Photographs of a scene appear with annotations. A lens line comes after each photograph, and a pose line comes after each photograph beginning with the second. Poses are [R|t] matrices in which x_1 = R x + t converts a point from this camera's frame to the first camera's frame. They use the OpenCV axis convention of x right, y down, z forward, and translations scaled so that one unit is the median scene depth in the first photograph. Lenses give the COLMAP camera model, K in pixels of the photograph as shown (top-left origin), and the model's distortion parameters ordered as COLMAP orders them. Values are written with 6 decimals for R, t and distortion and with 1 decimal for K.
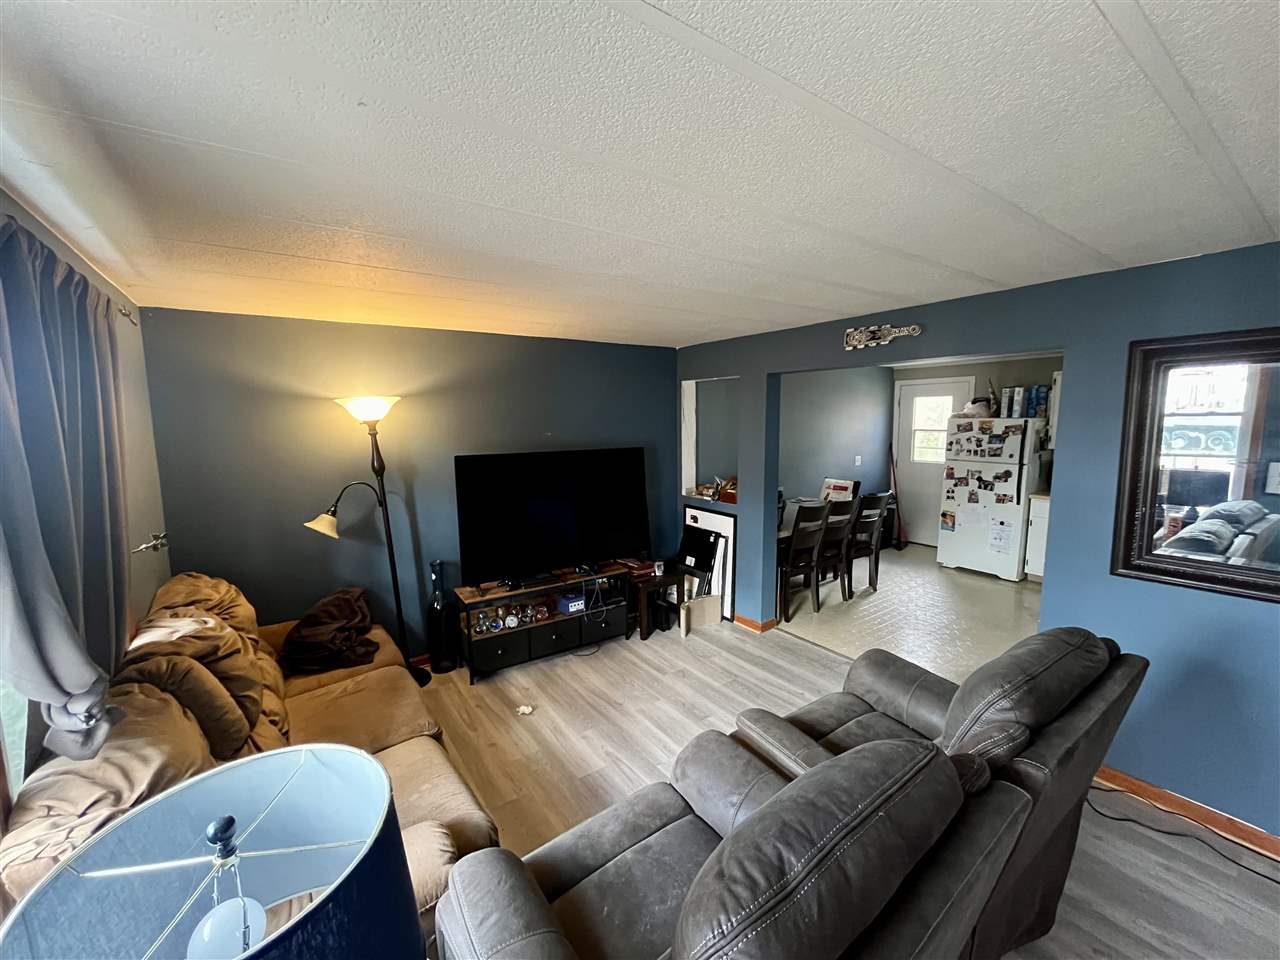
lens RADIAL K [[517.0, 0, 645.9], [0, 517.0, 476.8], [0, 0, 1]] dist [-0.000554, -0.000005]
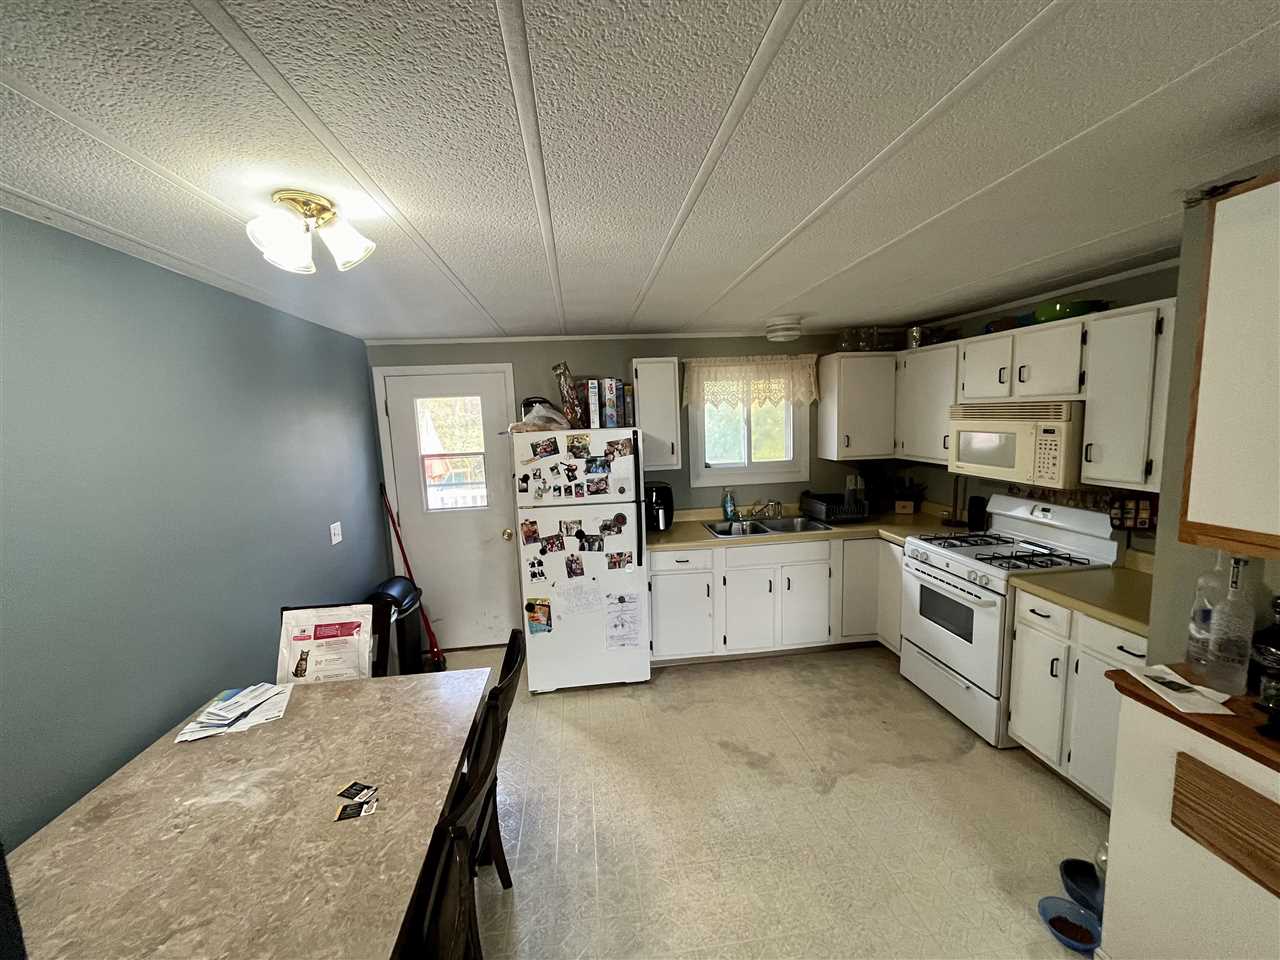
lens RADIAL K [[517.0, 0, 639.8], [0, 517.0, 480.9], [0, 0, 1]] dist [-0.000554, -0.000005]
pose [[0.489103, -0.124385, 0.863311, 0.182802], [0.139970, 0.988145, 0.063073, -0.082857], [-0.860922, 0.089988, 0.500715, 0.644781]]
